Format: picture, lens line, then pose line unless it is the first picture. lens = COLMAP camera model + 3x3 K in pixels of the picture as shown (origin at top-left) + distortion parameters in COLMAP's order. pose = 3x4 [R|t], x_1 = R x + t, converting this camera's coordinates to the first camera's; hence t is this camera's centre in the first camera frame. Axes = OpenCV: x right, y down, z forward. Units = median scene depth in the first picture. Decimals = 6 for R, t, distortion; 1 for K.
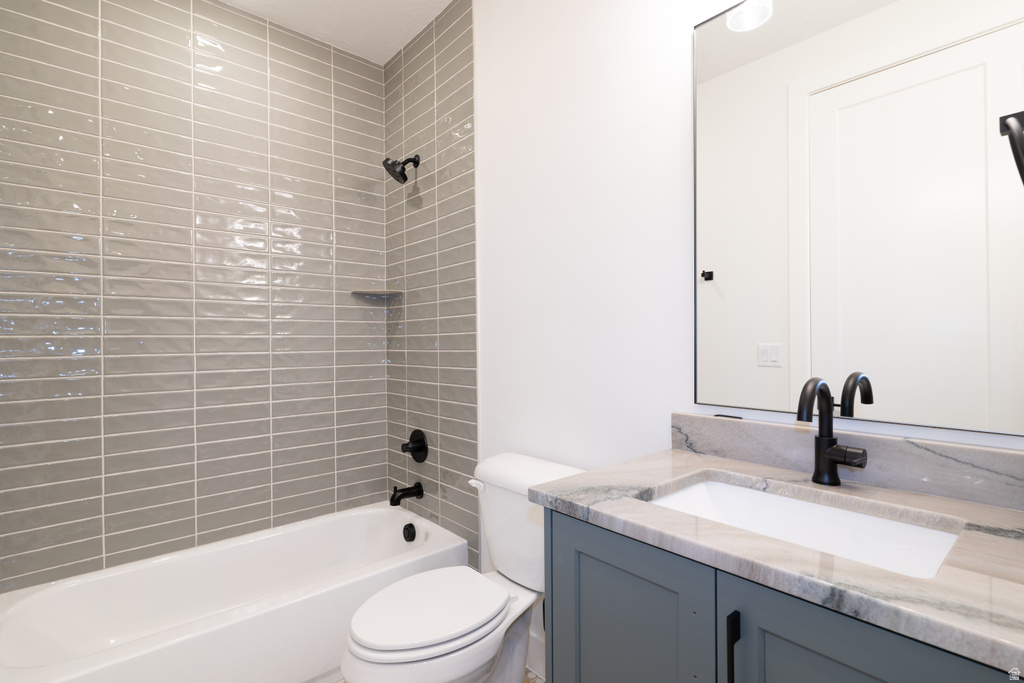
lens RADIAL K [[487.6, 0, 510.8], [0, 487.6, 341.7], [0, 0, 1]] dist [0.011925, 0.000274]
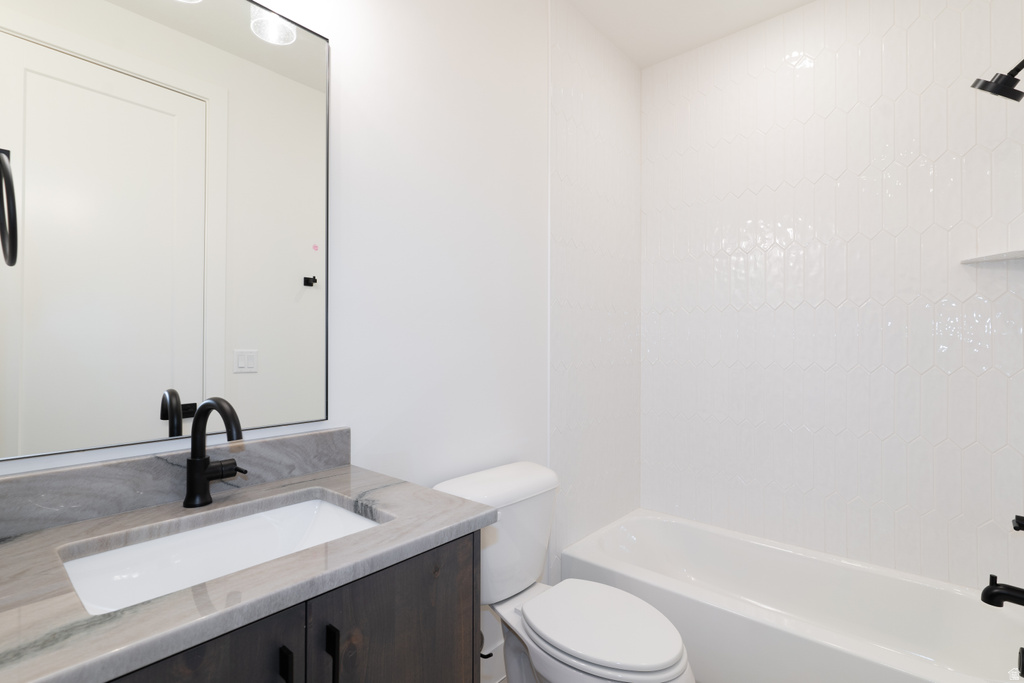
lens RADIAL K [[487.6, 0, 510.1], [0, 487.6, 342.8], [0, 0, 1]] dist [0.011925, 0.000274]
pose [[-0.145117, 0.027368, 0.989036, -0.421317], [0.006139, 0.999623, -0.026760, -0.002869], [-0.989395, 0.002188, -0.145231, 0.536967]]
